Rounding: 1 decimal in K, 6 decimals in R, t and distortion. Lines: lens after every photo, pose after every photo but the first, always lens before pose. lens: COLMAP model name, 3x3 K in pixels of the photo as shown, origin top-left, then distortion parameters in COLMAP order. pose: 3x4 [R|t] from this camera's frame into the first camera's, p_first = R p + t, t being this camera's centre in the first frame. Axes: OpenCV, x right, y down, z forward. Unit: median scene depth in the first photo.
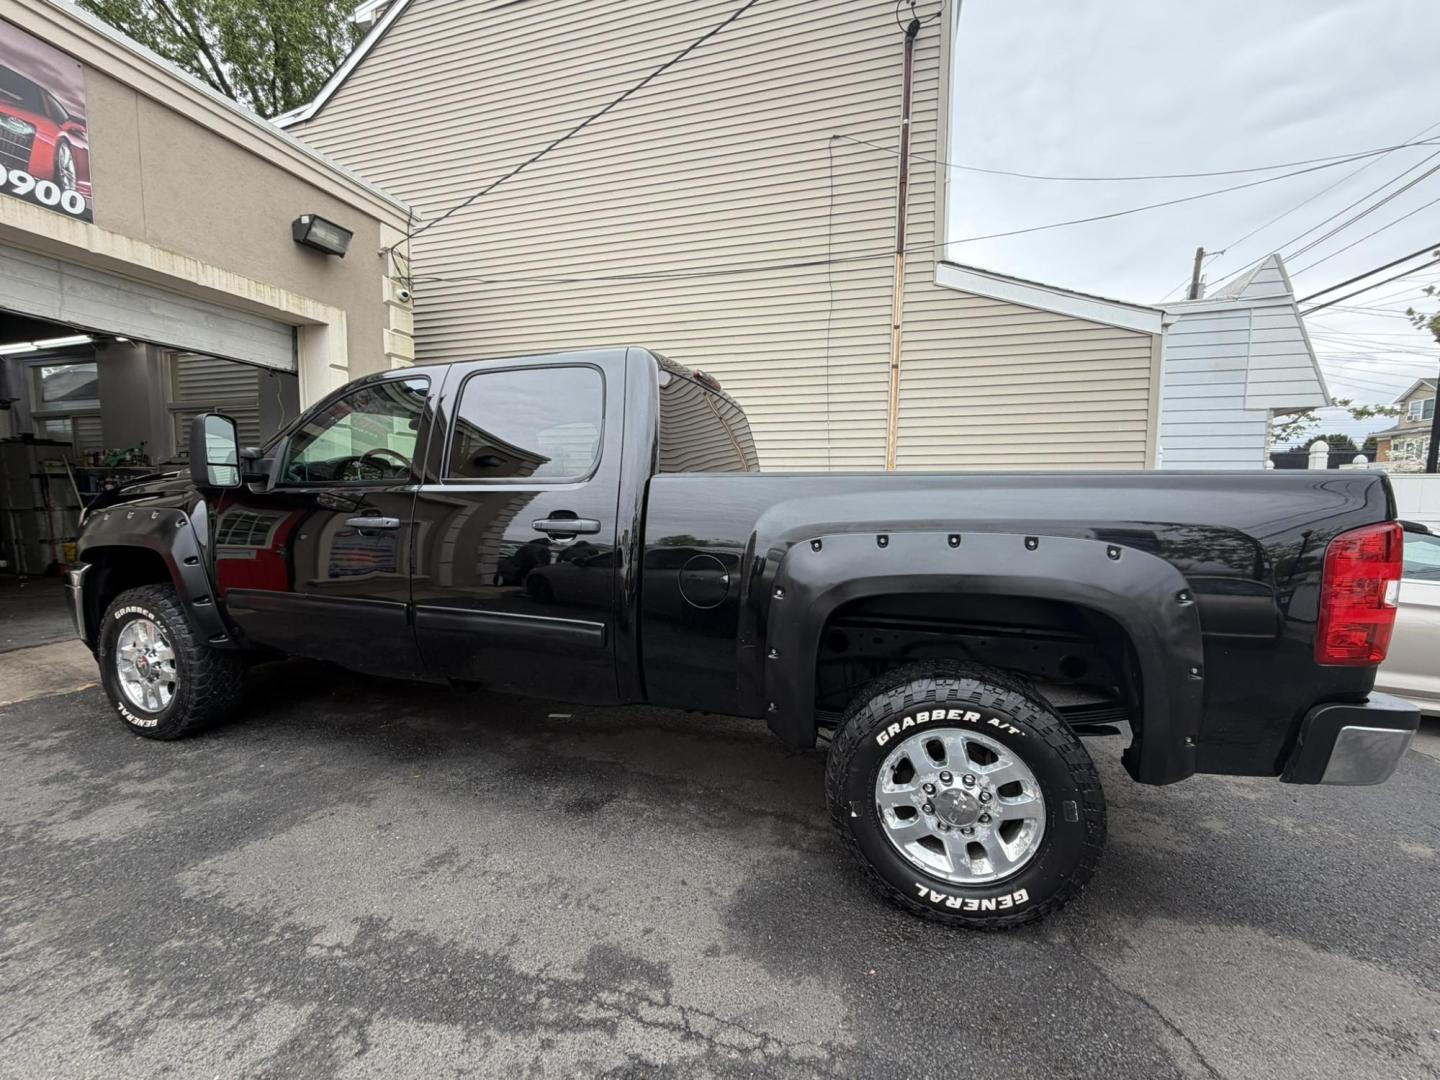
lens RADIAL K [[574.2, 0, 715.6], [0, 574.2, 539.1], [0, 0, 1]] dist [0.000187, -0.000126]
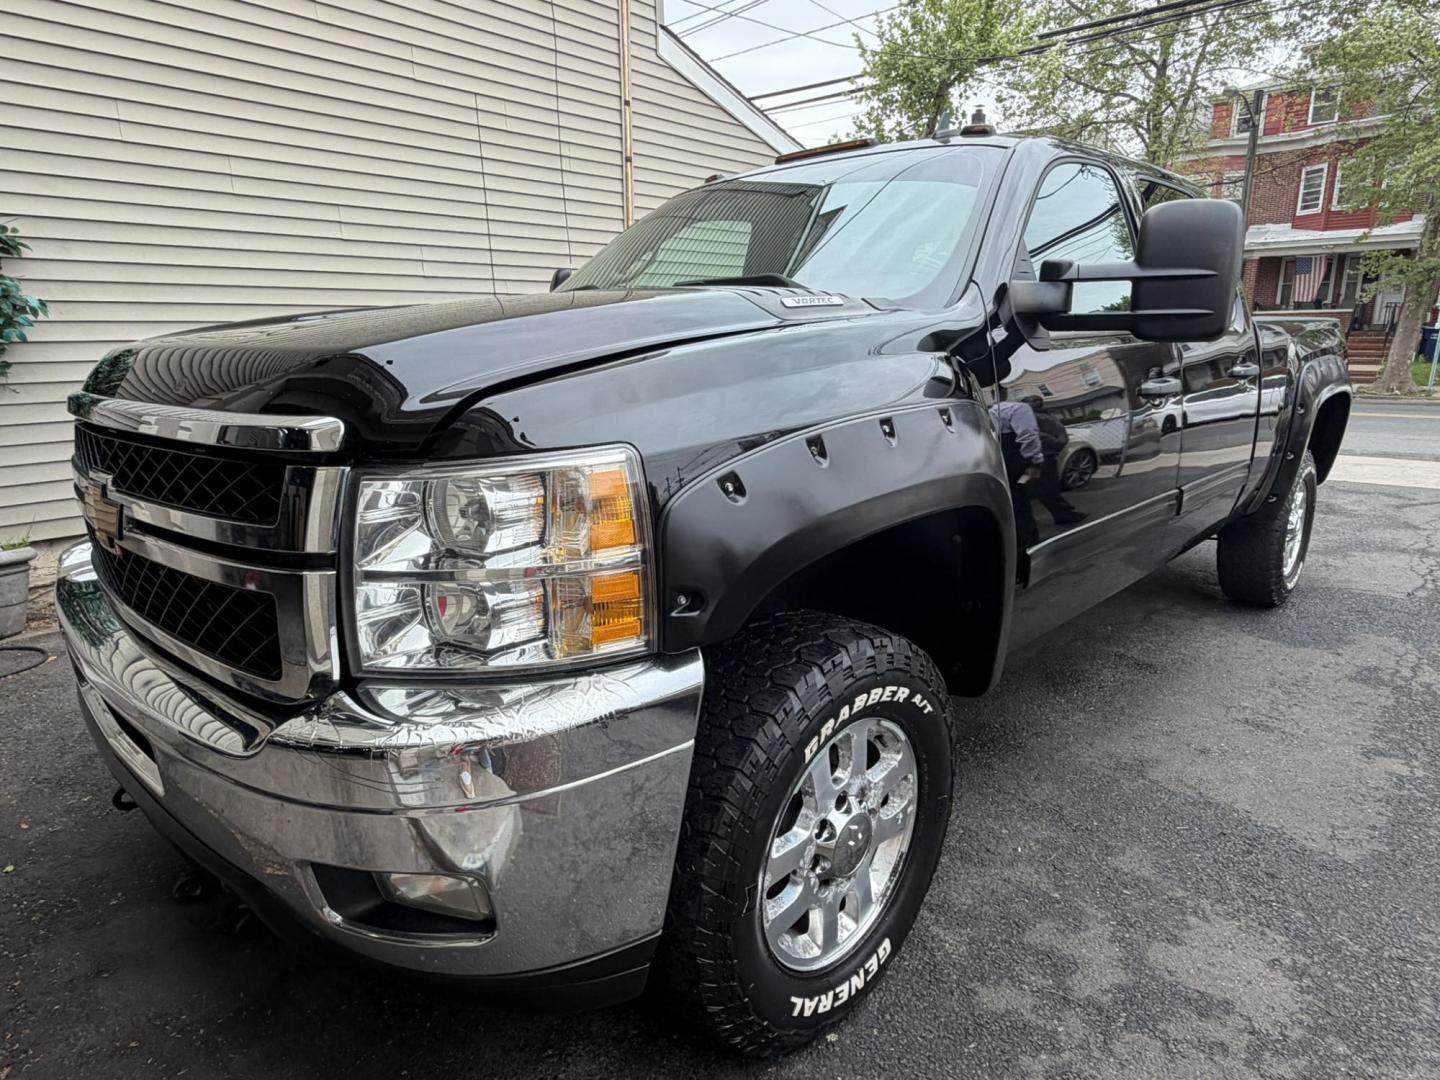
lens RADIAL K [[852.8, 0, 711.7], [0, 852.8, 541.8], [0, 0, 1]] dist [0.006763, -0.004720]
pose [[0.441114, -0.226409, 0.868422, -1.133358], [0.086341, 0.973872, 0.210044, -0.070523], [-0.893288, -0.017673, 0.449137, 0.646496]]
